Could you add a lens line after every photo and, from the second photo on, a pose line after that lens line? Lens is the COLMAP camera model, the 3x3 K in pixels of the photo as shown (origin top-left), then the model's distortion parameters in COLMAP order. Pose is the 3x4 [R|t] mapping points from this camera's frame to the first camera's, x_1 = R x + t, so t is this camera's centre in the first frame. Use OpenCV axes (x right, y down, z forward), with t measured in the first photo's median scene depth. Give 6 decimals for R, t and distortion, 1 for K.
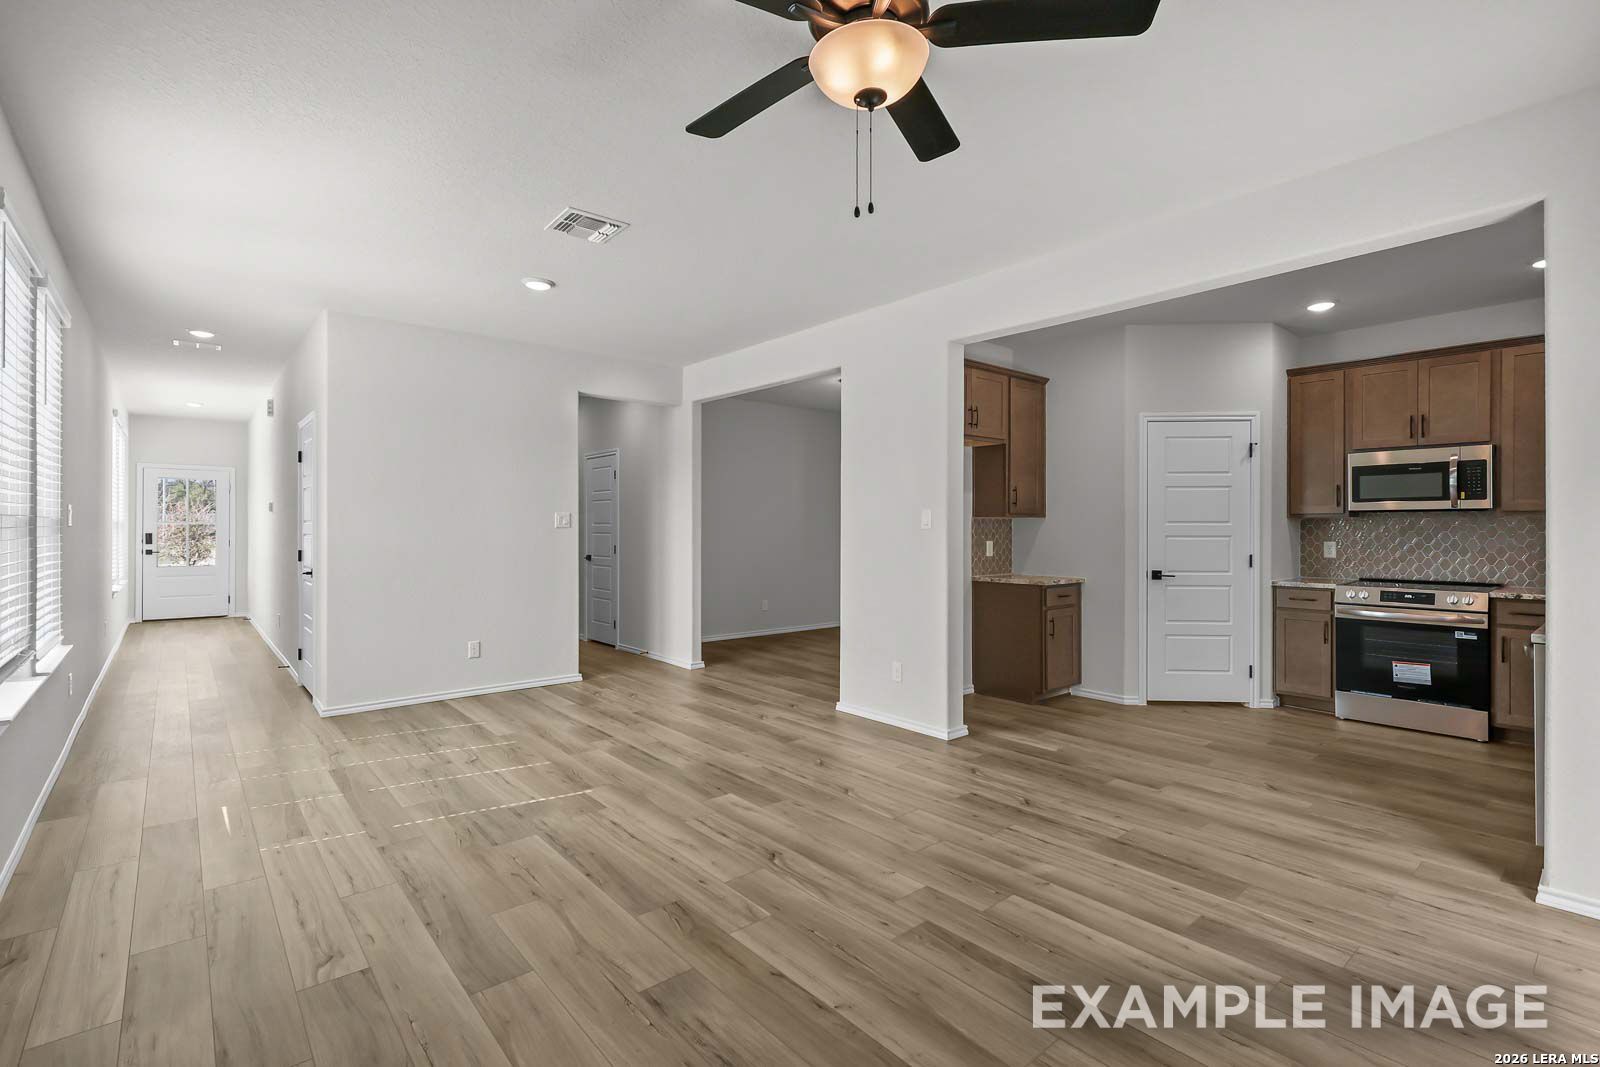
lens RADIAL K [[732.7, 0, 790.6], [0, 732.7, 535.2], [0, 0, 1]] dist [-0.010424, -0.000009]
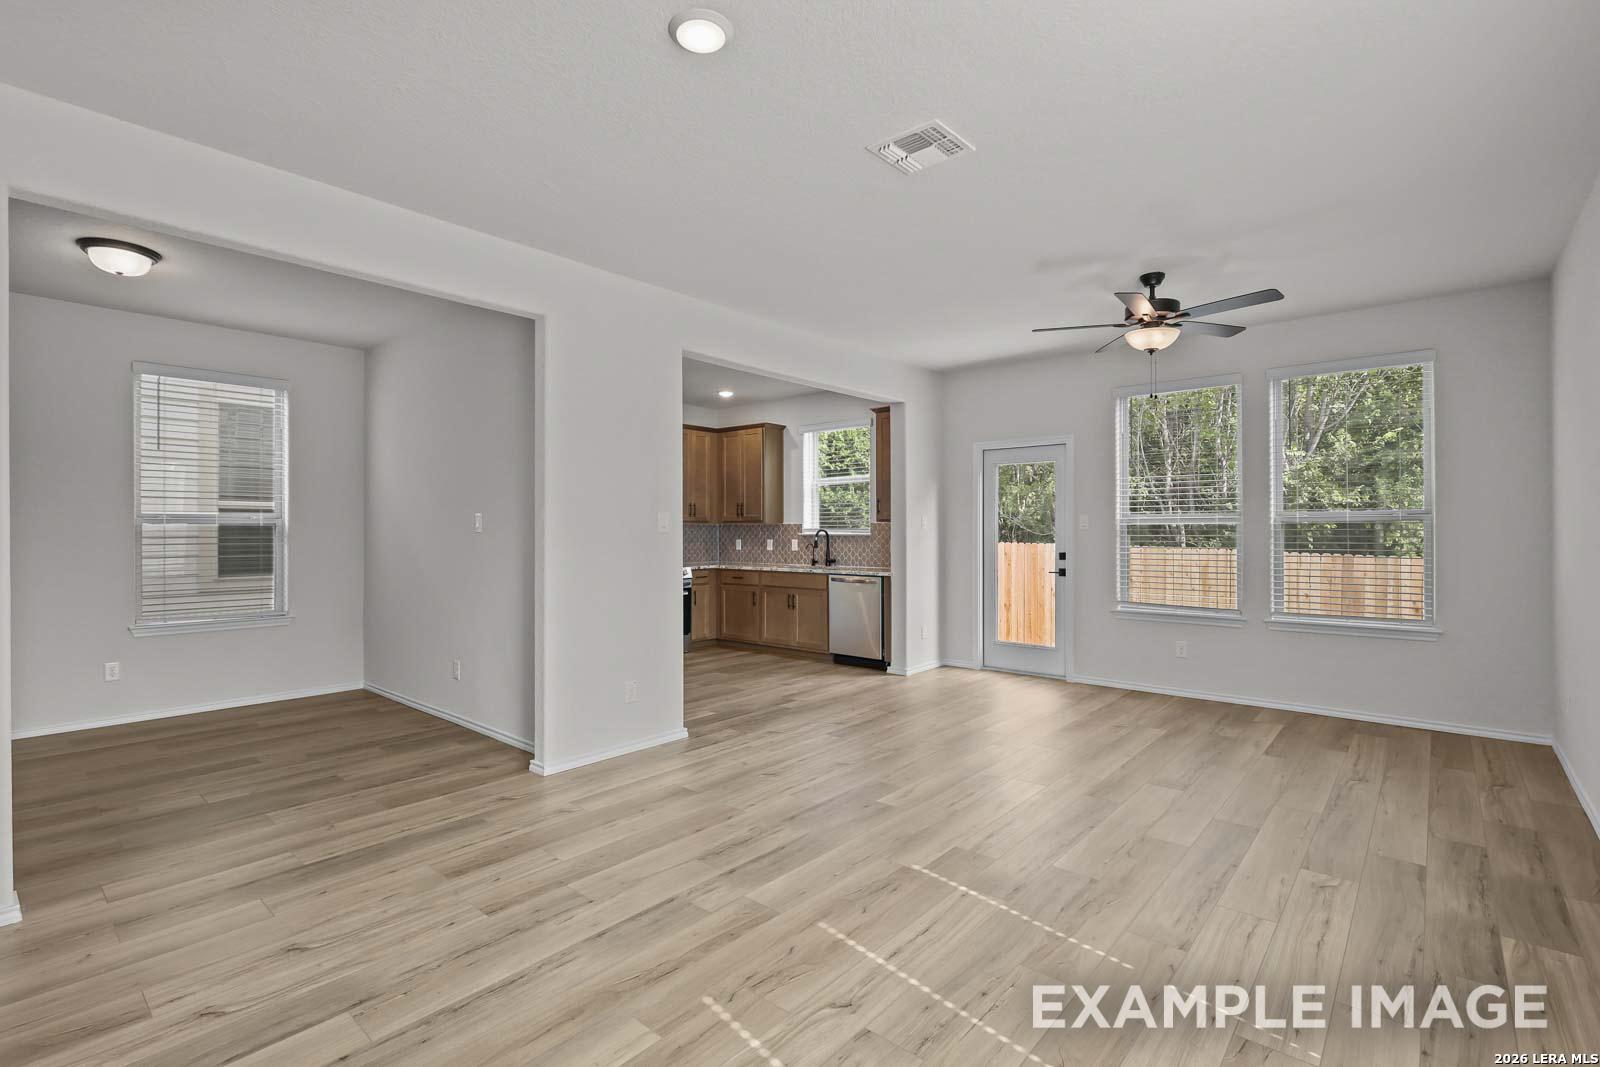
lens RADIAL K [[740.3, 0, 795.5], [0, 740.3, 528.8], [0, 0, 1]] dist [-0.001541, -0.000365]
pose [[-0.157304, 0.000999, 0.987550, -0.930340], [0.008735, 0.999962, 0.000380, -0.013214], [-0.987512, 0.008686, -0.157307, 1.116735]]
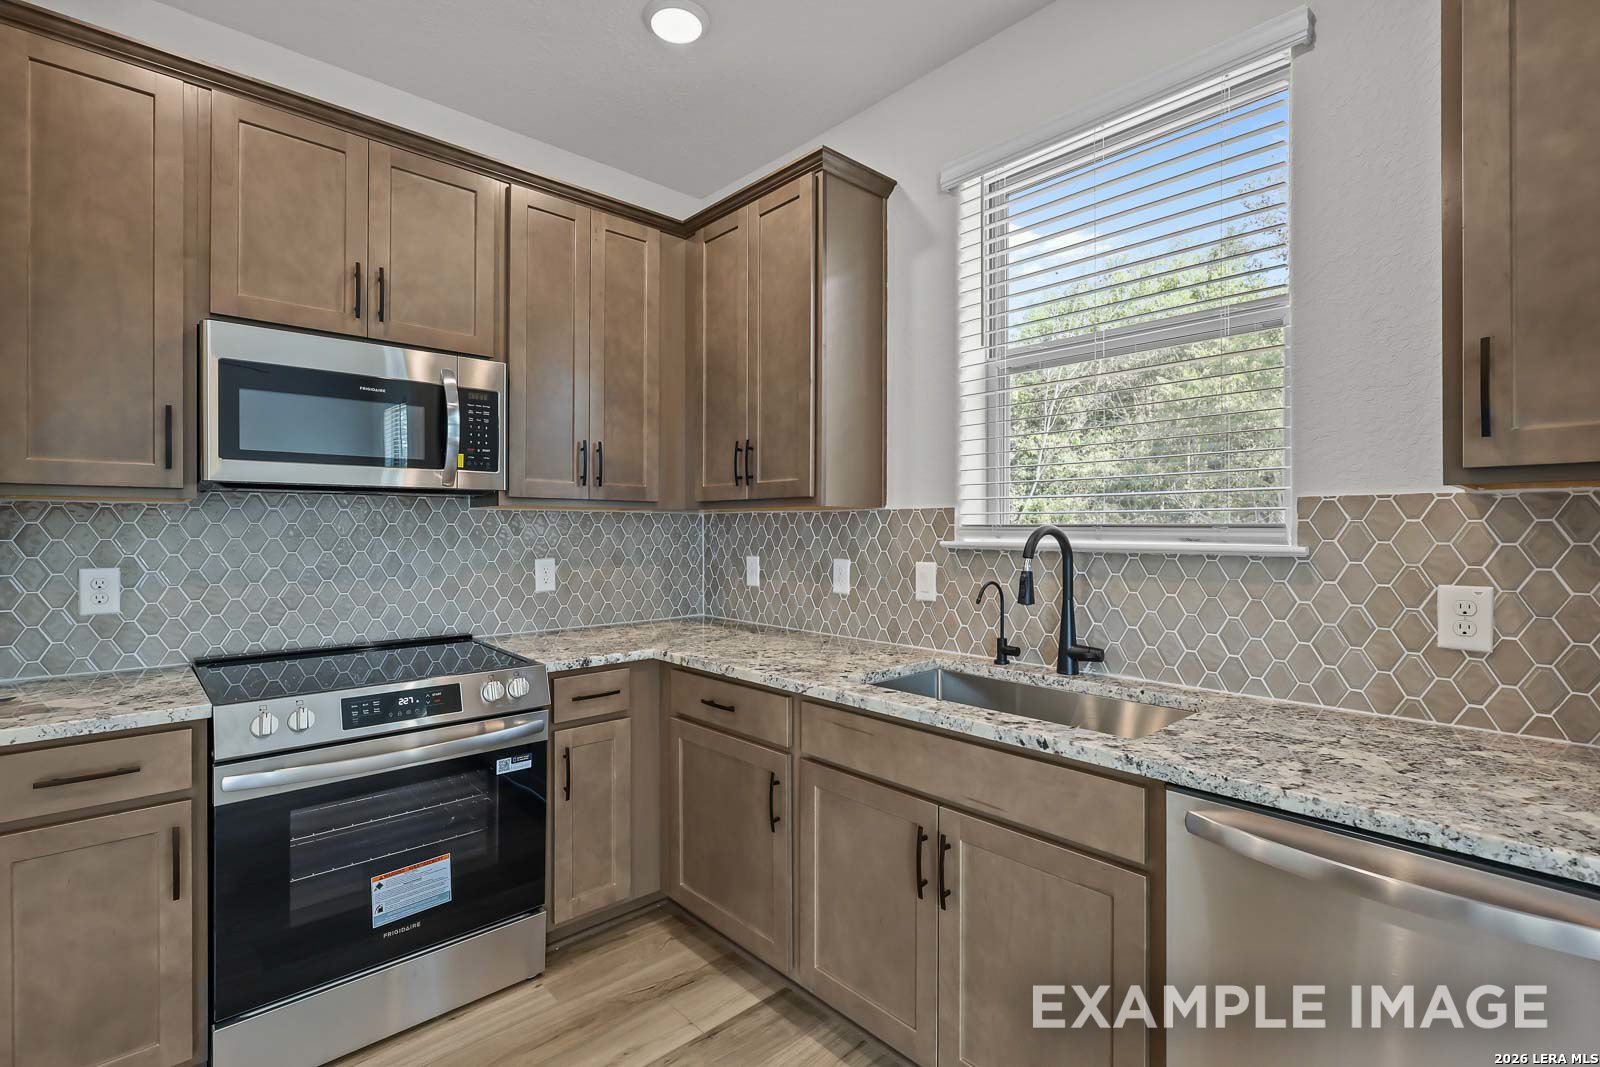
lens RADIAL K [[740.3, 0, 795.5], [0, 740.3, 528.8], [0, 0, 1]] dist [-0.001541, -0.000365]
pose [[-0.042682, -0.002602, 0.999085, 0.500495], [0.007342, 0.999969, 0.002918, -0.012120], [-0.999062, 0.007459, -0.042661, 0.927221]]
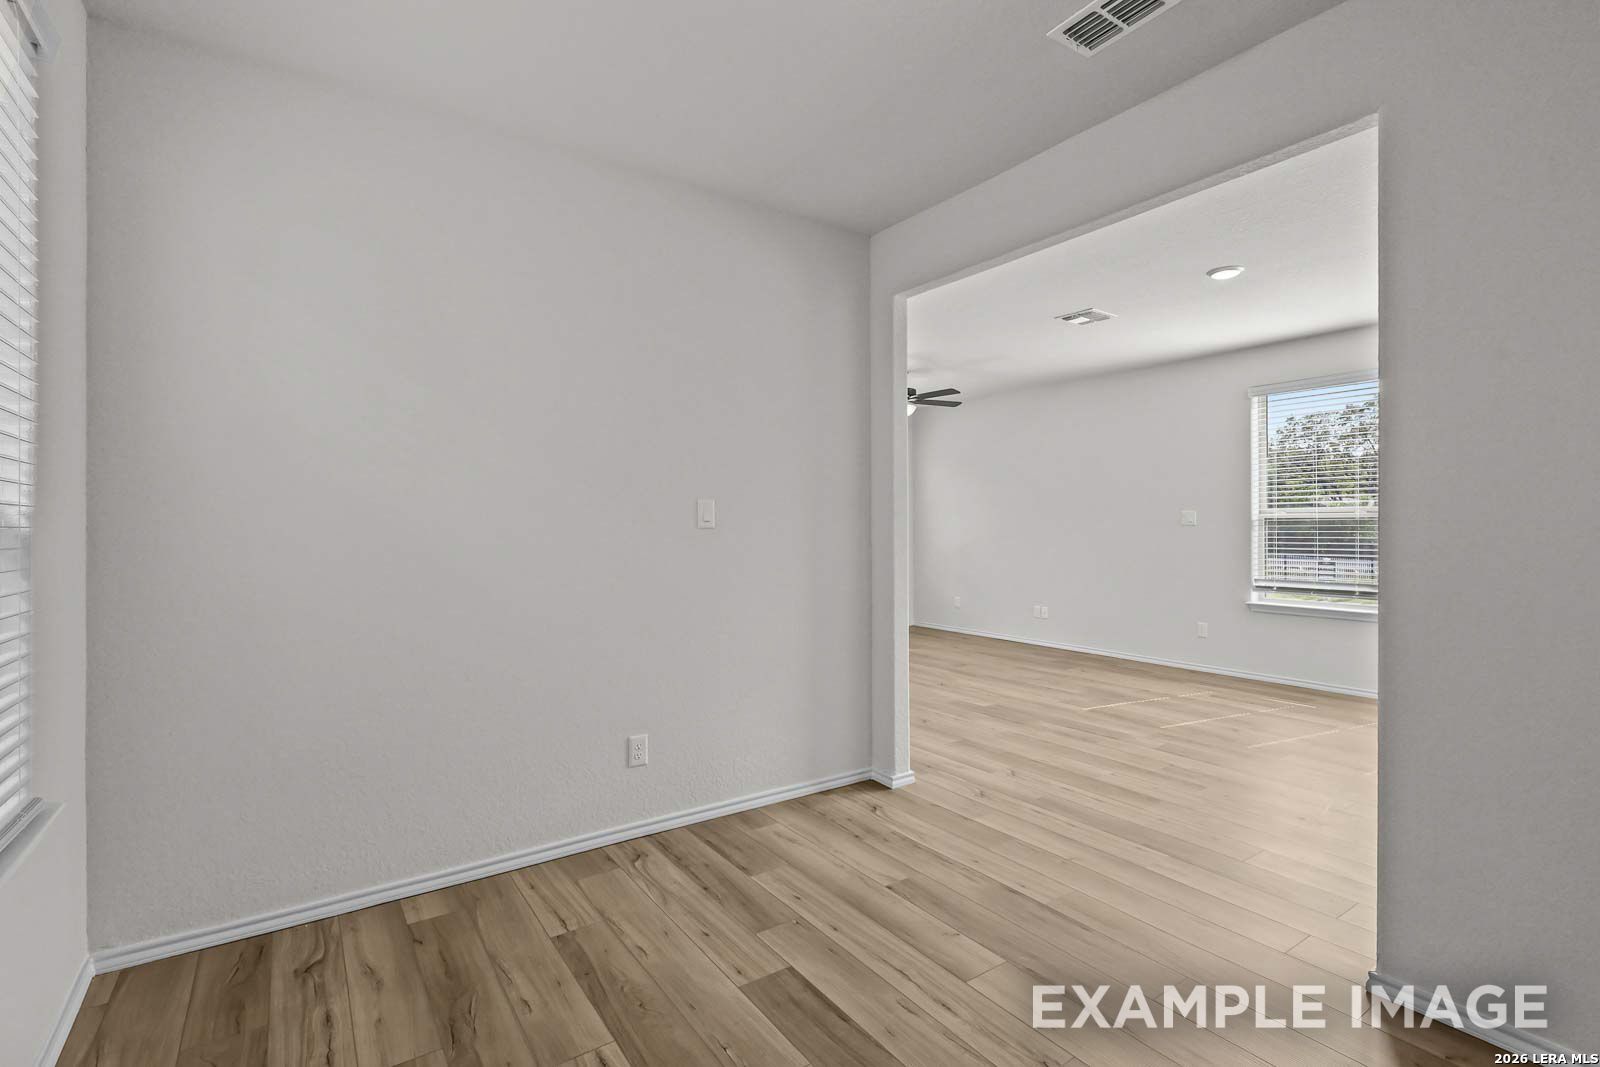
lens RADIAL K [[726.3, 0, 772.8], [0, 726.3, 526.1], [0, 0, 1]] dist [-0.020346, -0.000040]
pose [[-0.993354, 0.002714, 0.115063, 0.153670], [0.003658, 0.999961, 0.007994, -0.022209], [-0.115037, 0.008361, -0.993326, 2.217407]]
